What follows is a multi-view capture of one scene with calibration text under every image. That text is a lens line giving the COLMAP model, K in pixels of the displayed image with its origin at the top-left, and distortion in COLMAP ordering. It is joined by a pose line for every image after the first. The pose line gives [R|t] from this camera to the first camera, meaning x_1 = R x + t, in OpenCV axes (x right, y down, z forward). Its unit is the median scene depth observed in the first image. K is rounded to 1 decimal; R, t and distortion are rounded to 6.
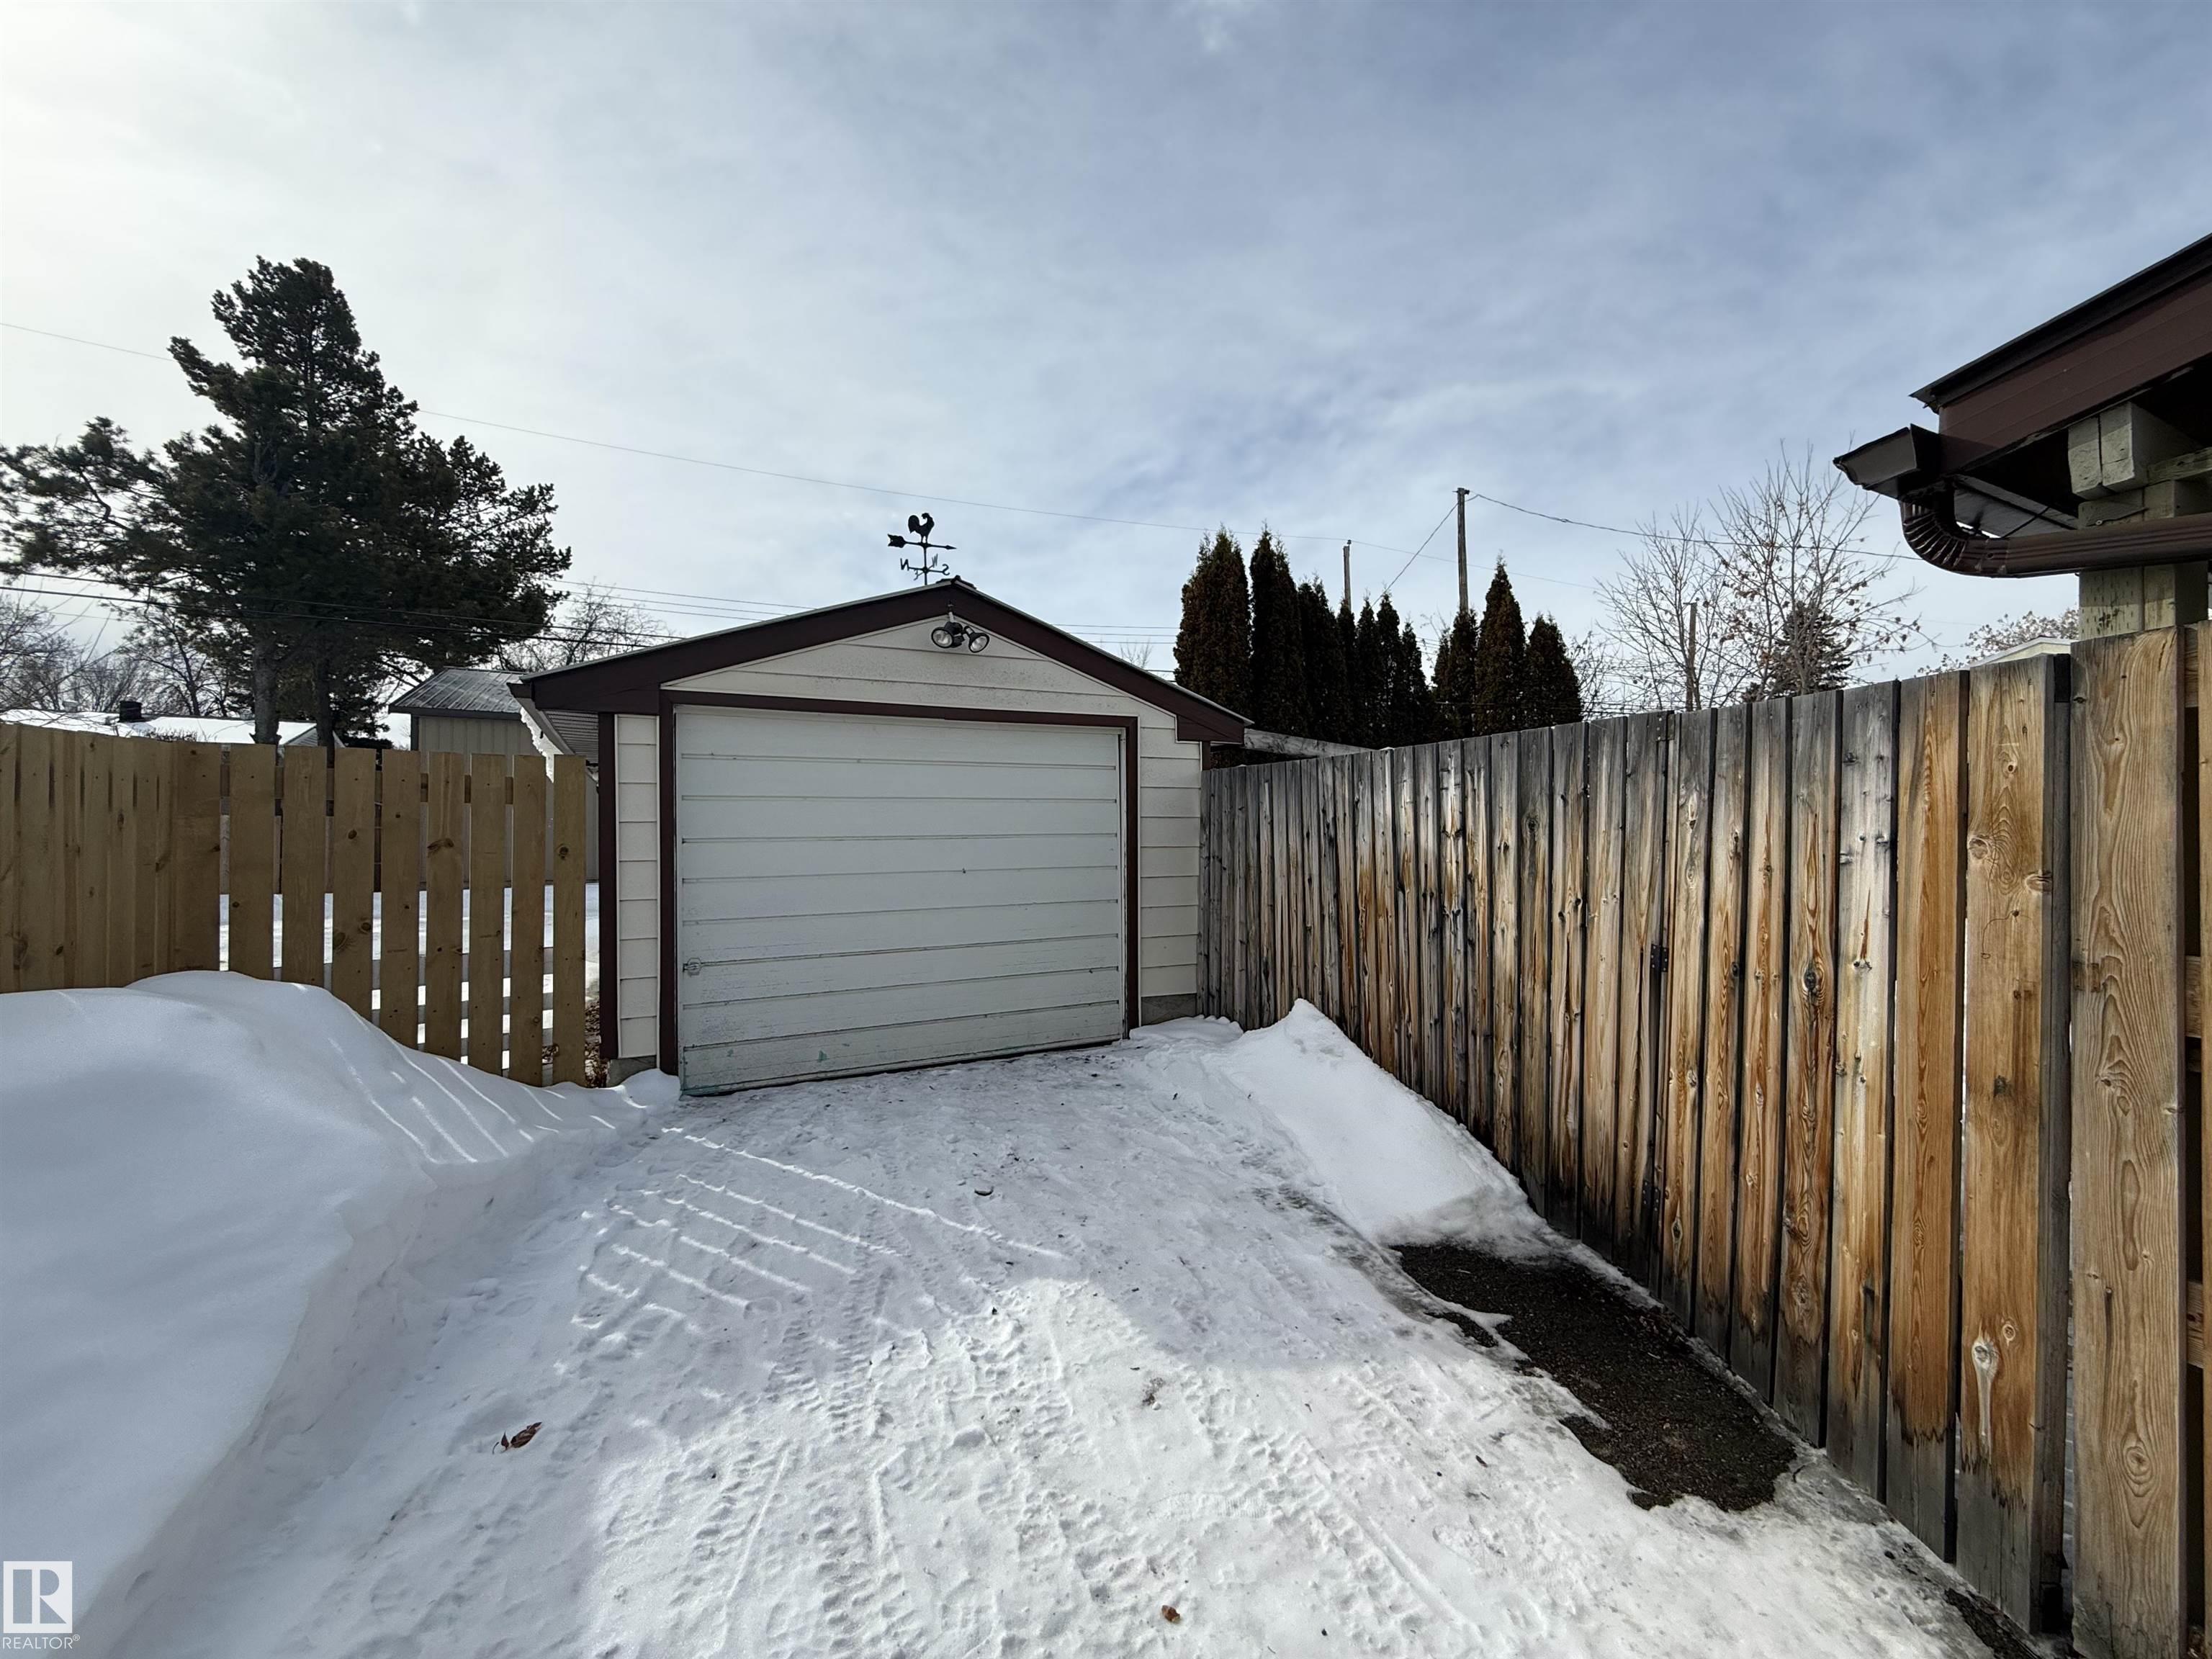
lens RADIAL K [[878.6, 0, 1108.2], [0, 878.6, 820.9], [0, 0, 1]] dist [-0.010672, -0.000090]
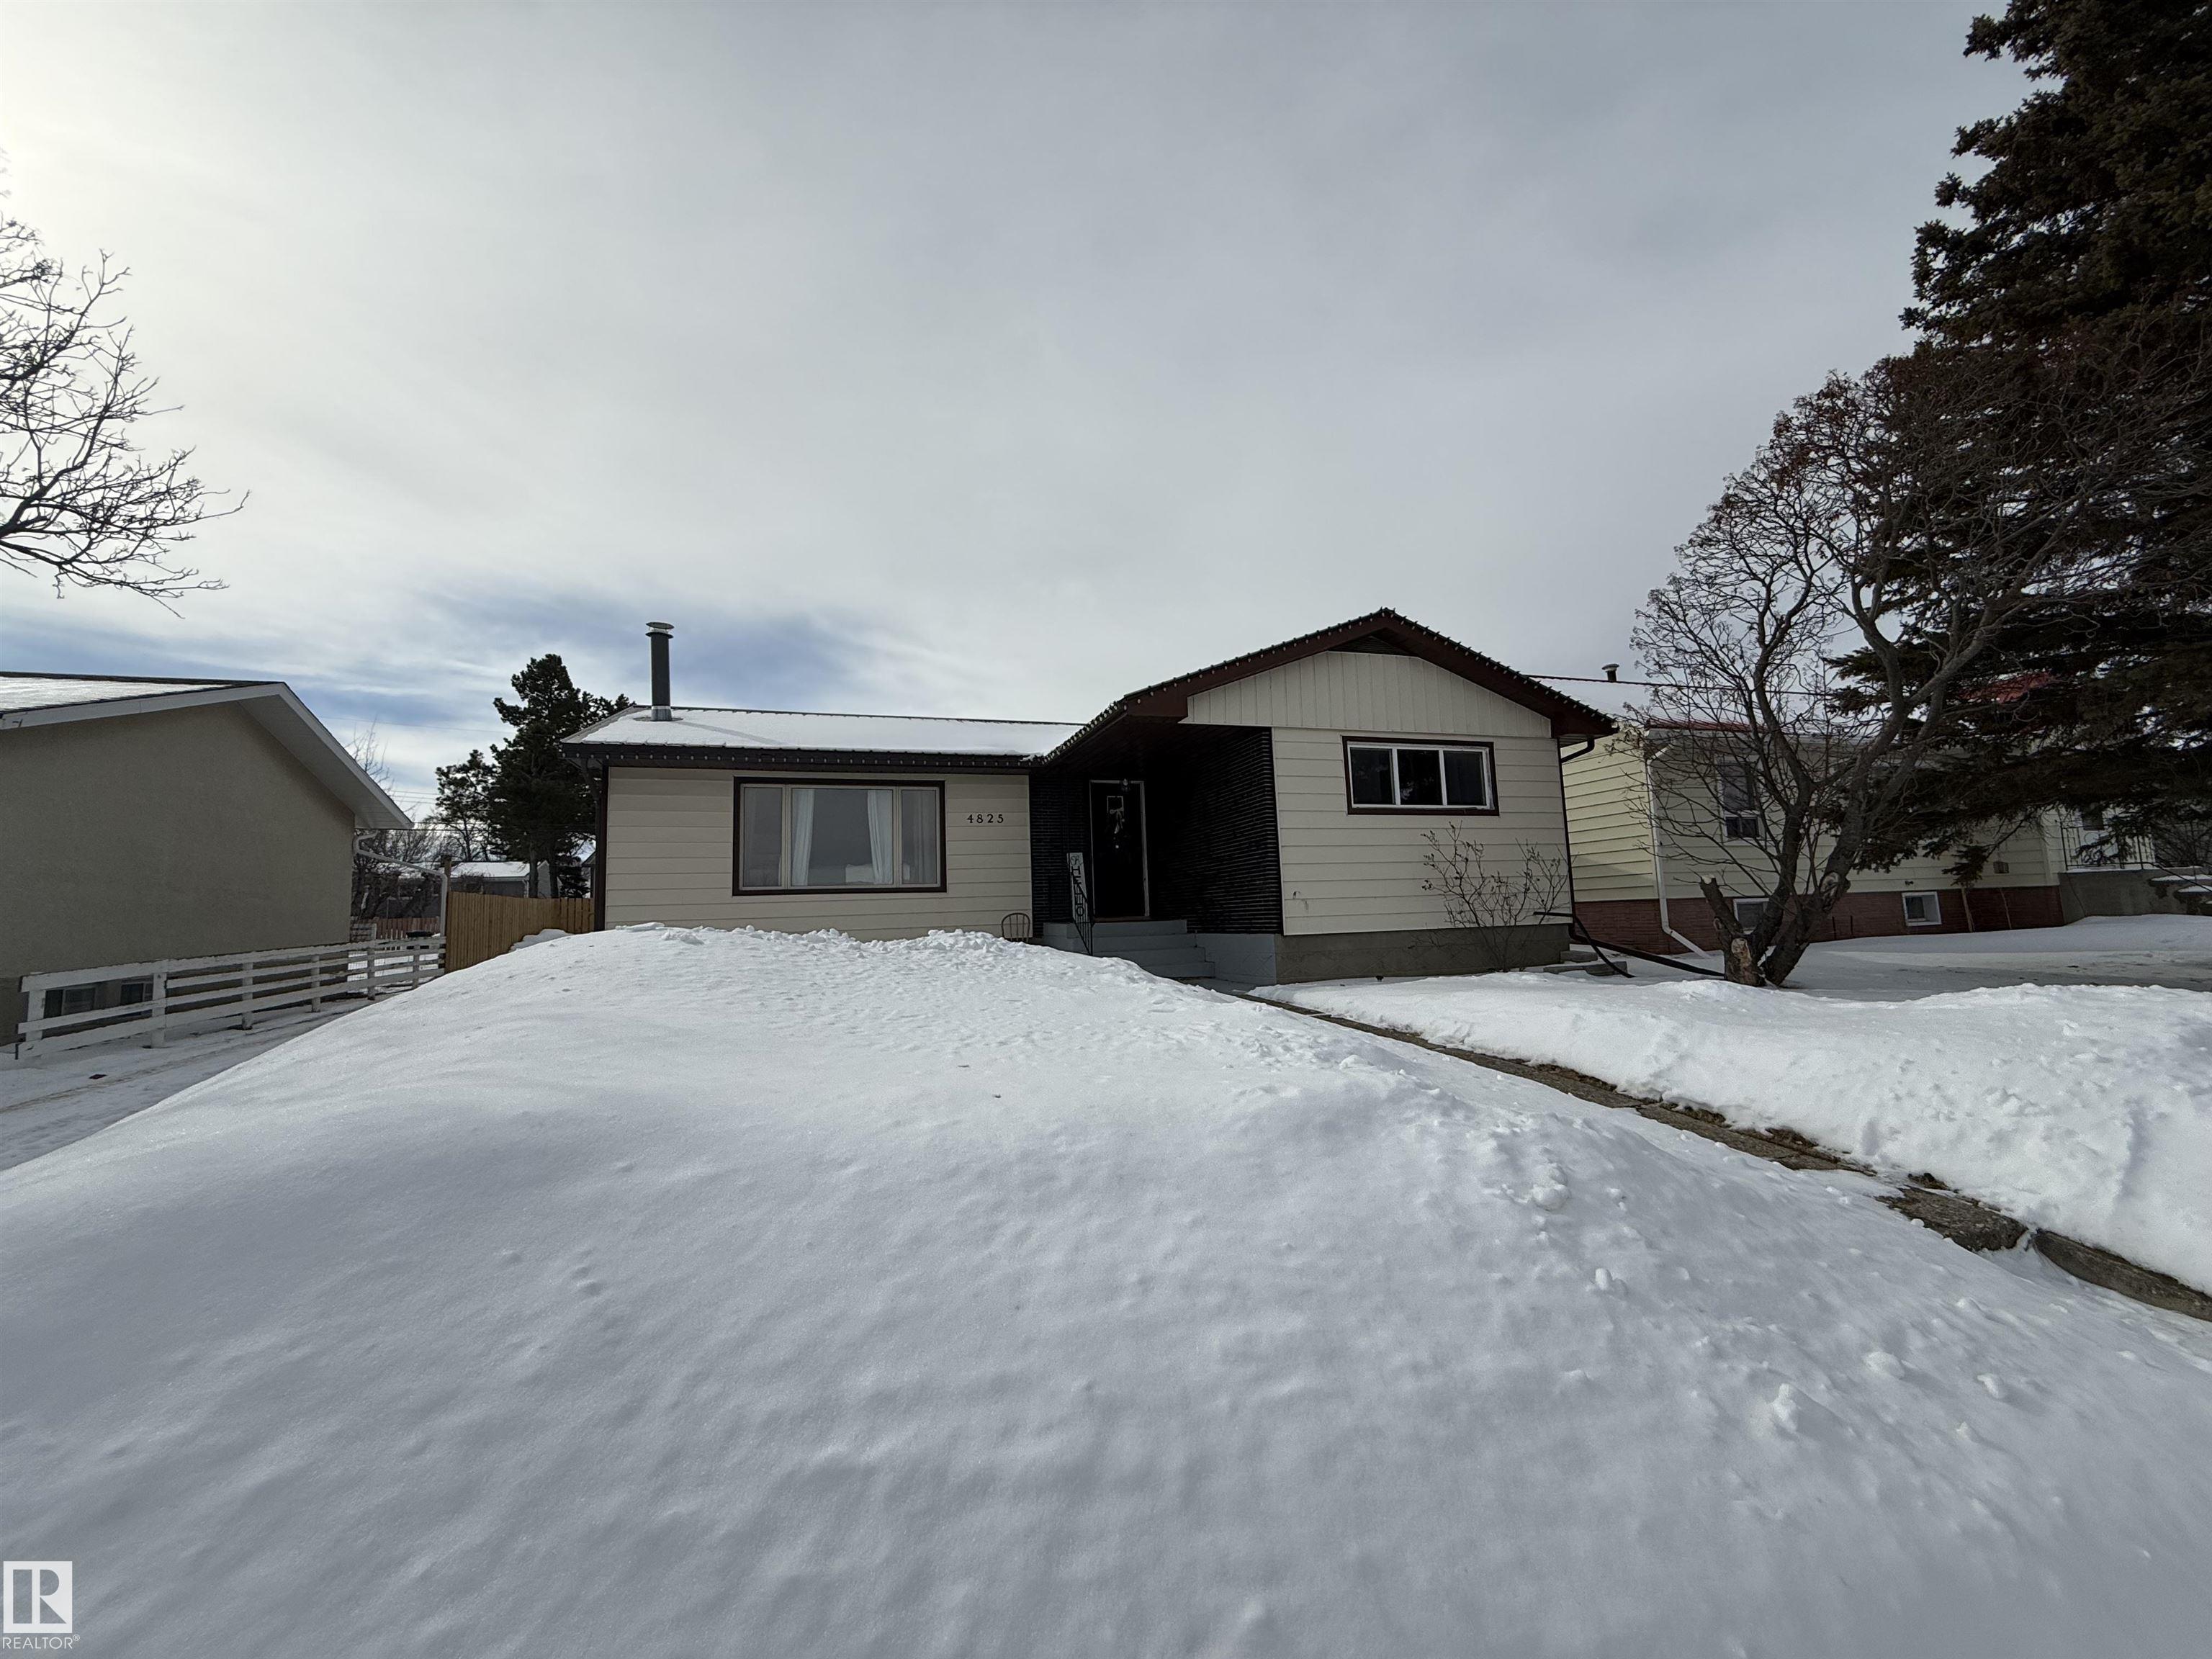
lens RADIAL K [[879.5, 0, 1100.8], [0, 879.5, 826.7], [0, 0, 1]] dist [0.000351, -0.000270]
pose [[0.987917, -0.043866, -0.148645, 0.726049], [0.029933, 0.995055, -0.094705, 0.022823], [0.152064, 0.089111, 0.984345, -0.899452]]
